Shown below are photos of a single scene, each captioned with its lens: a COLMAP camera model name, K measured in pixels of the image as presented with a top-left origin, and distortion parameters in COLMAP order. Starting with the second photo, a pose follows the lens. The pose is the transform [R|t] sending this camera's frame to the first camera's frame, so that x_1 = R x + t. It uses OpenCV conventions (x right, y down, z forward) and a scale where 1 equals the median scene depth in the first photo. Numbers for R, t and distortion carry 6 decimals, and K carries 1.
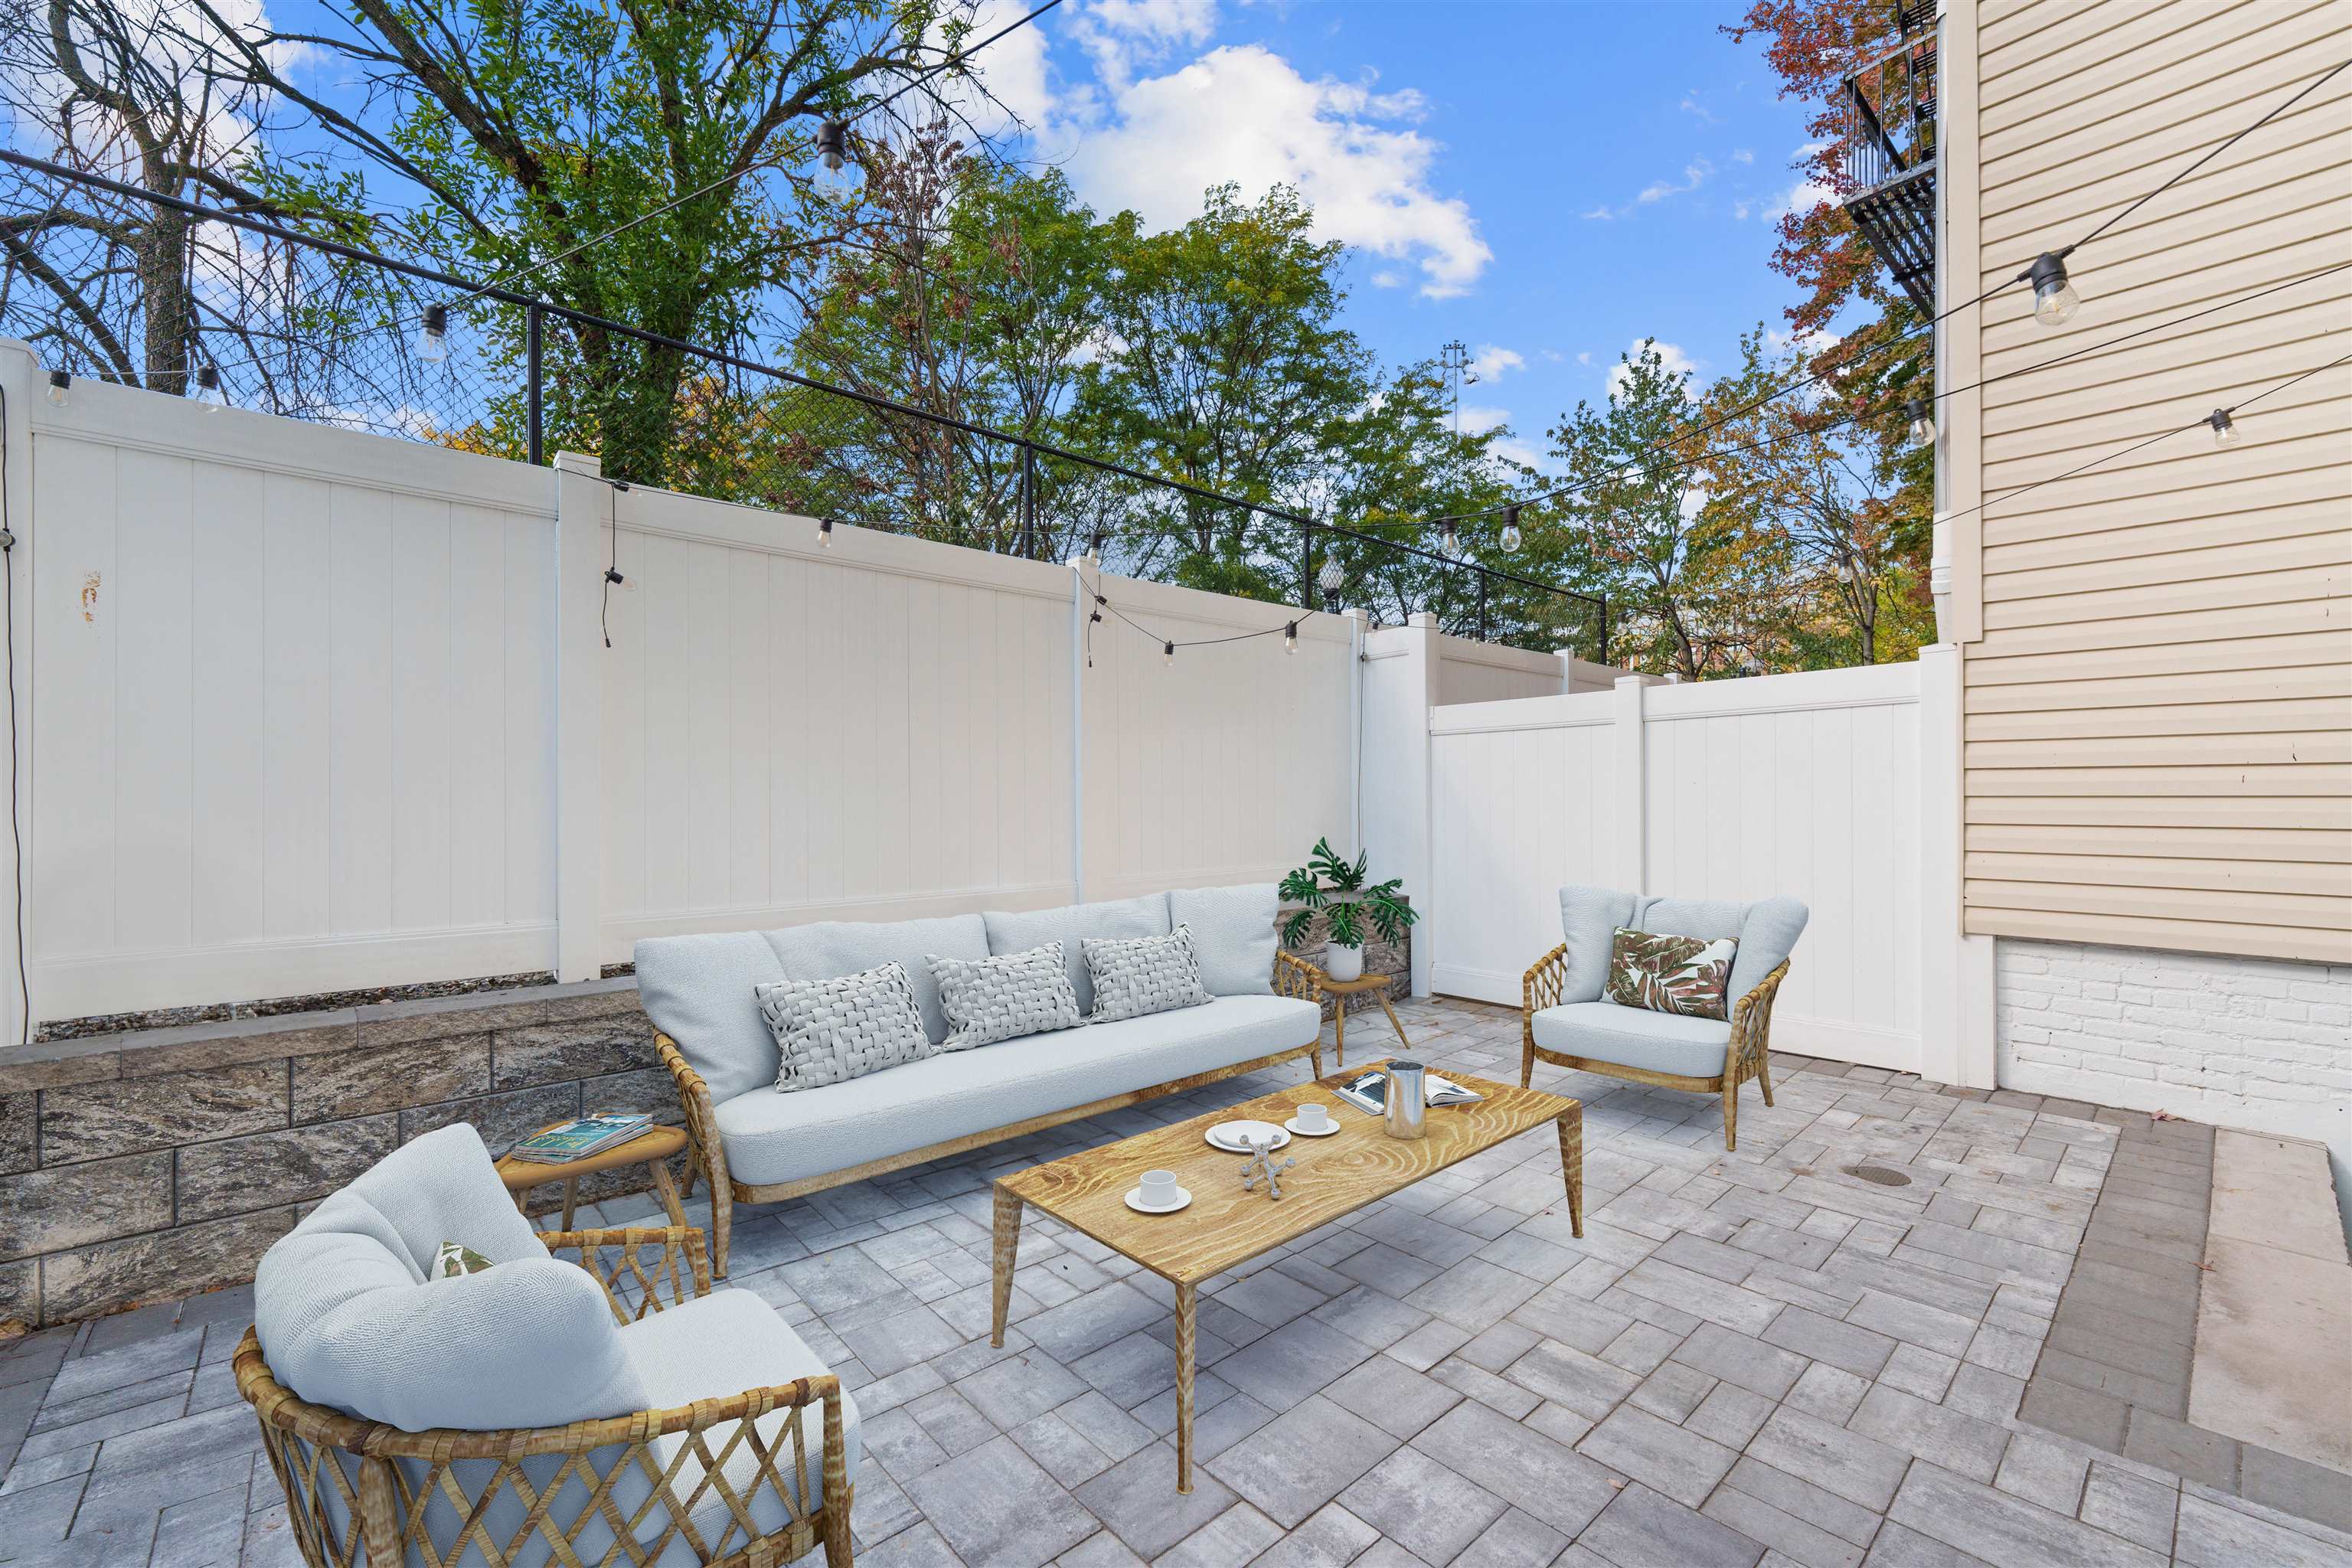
lens RADIAL K [[952.1, 0, 1172.3], [0, 952.1, 766.3], [0, 0, 1]] dist [-0.003545, -0.000478]
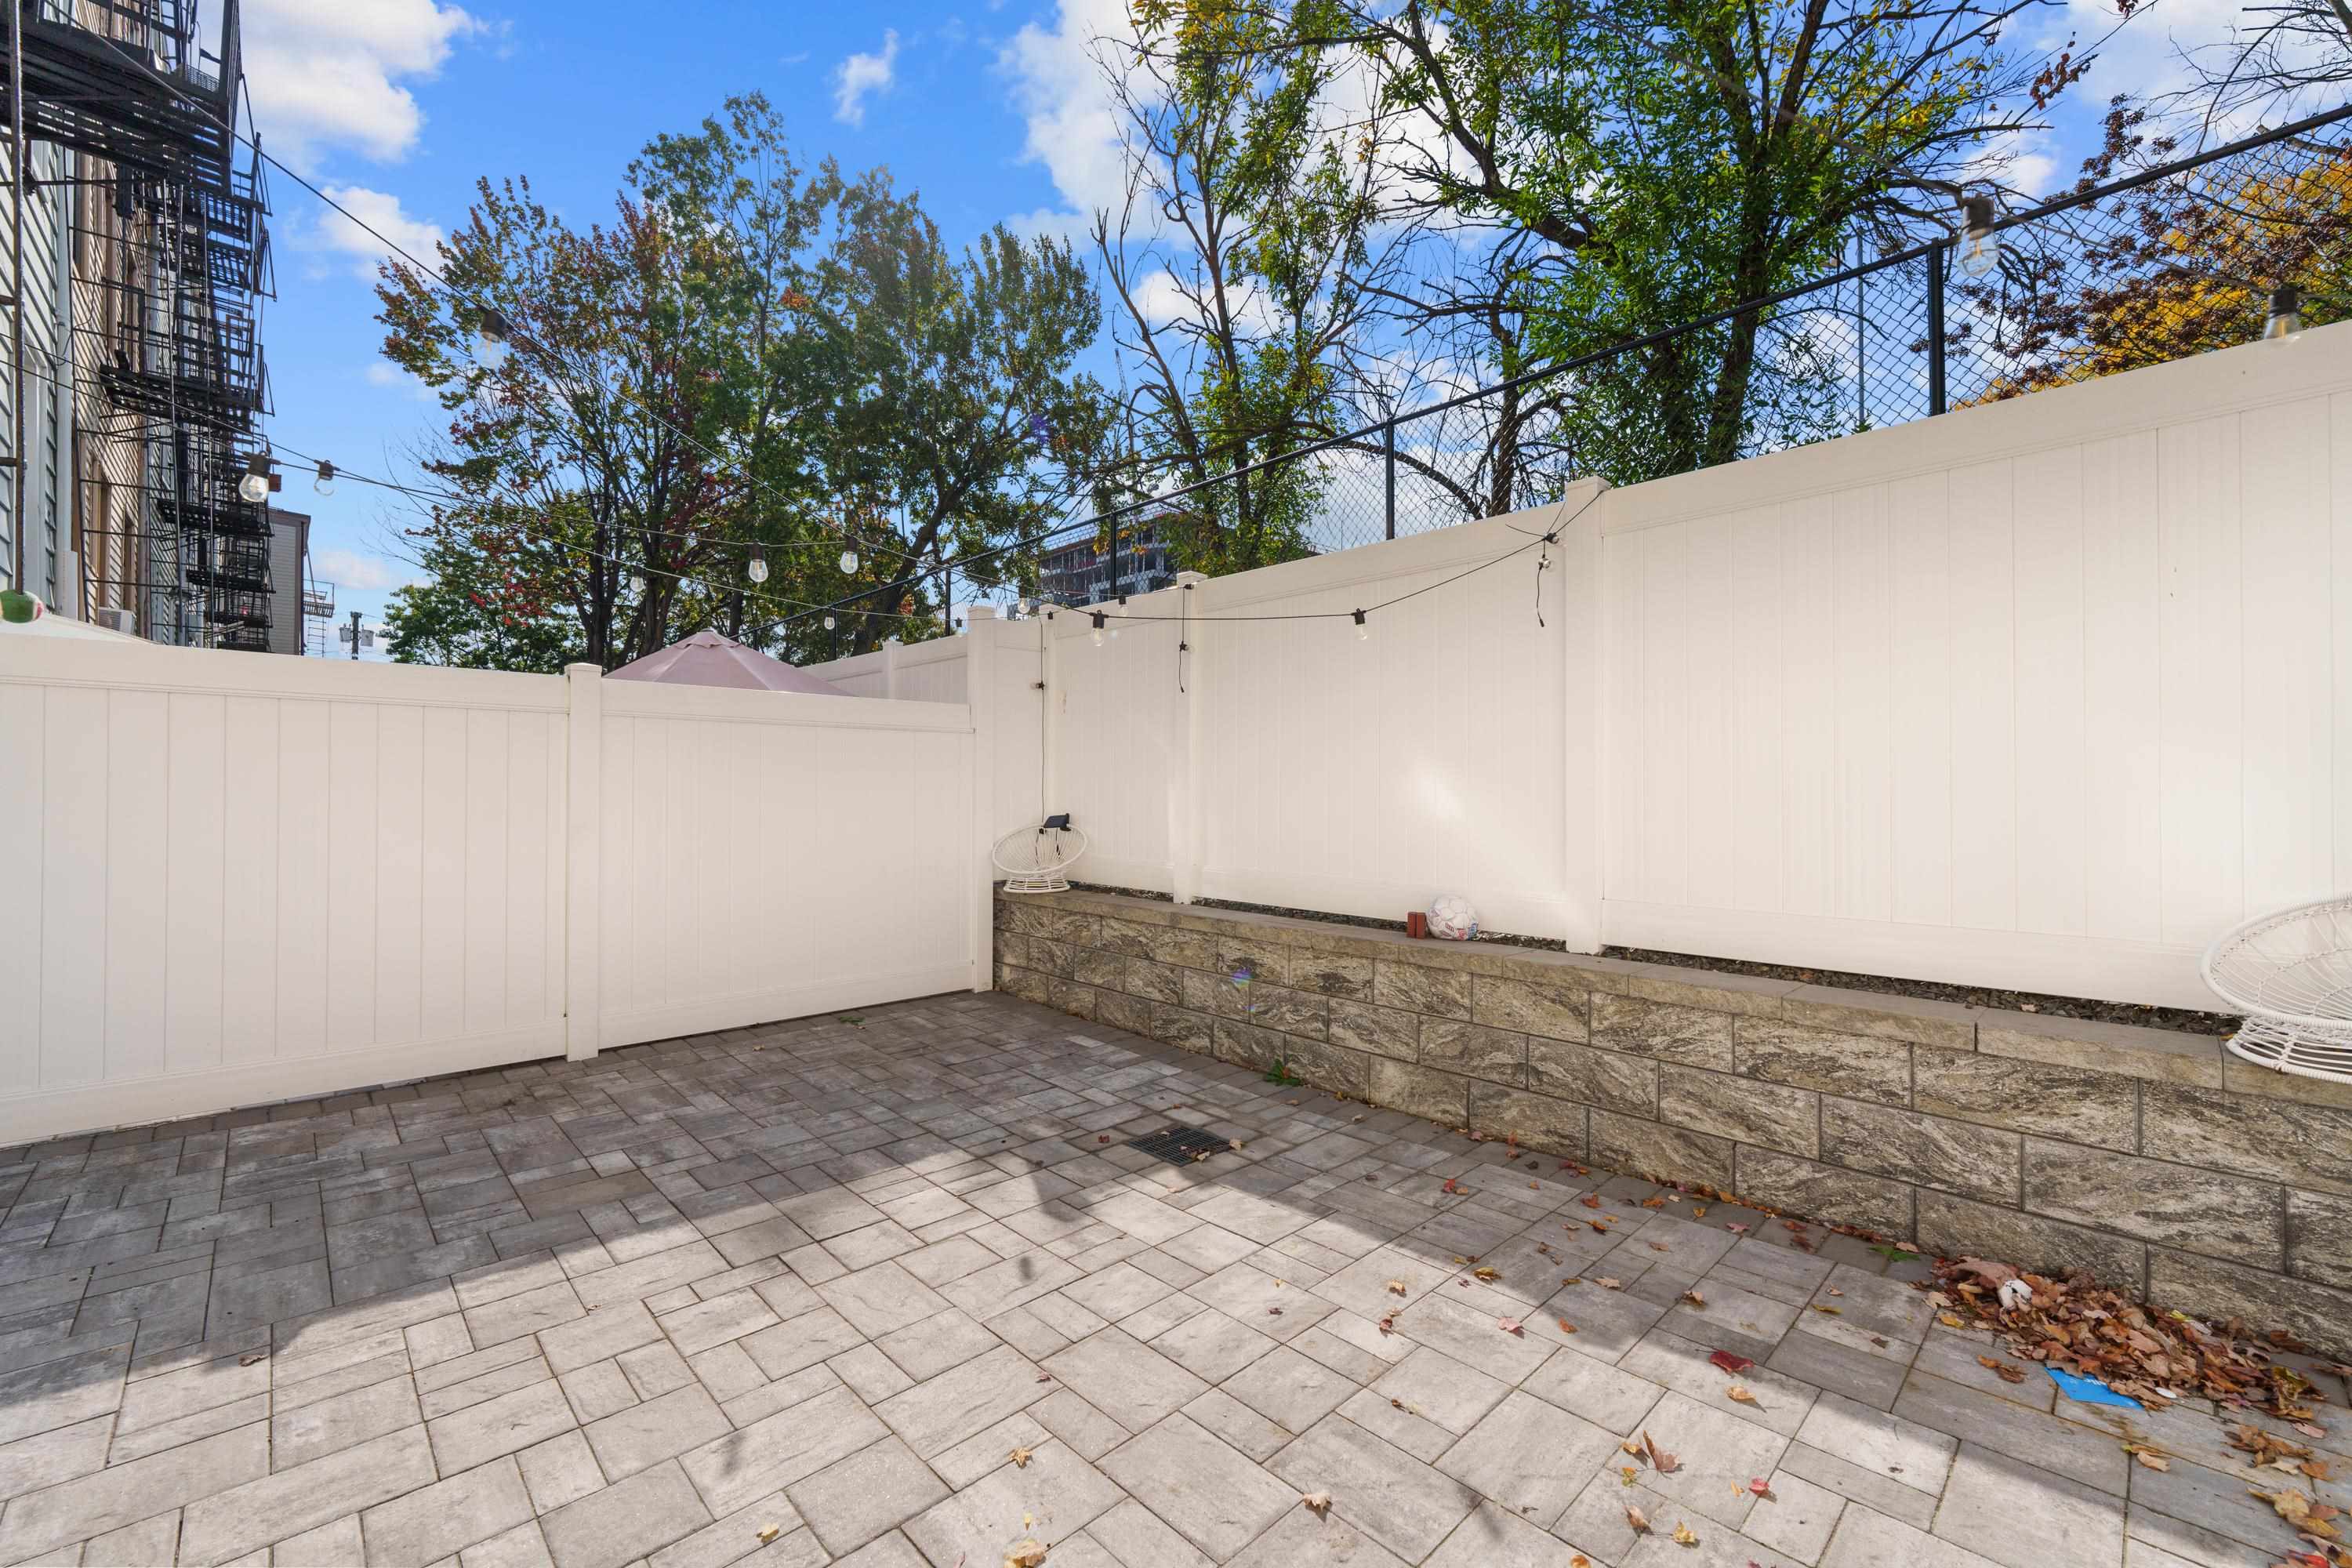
lens RADIAL K [[952.1, 0, 1172.3], [0, 952.1, 766.3], [0, 0, 1]] dist [-0.003545, -0.000478]
pose [[0.037909, -0.016625, -0.999143, 1.590556], [0.023931, 0.999590, -0.015725, 0.033548], [0.998995, -0.023315, 0.038291, 1.536373]]
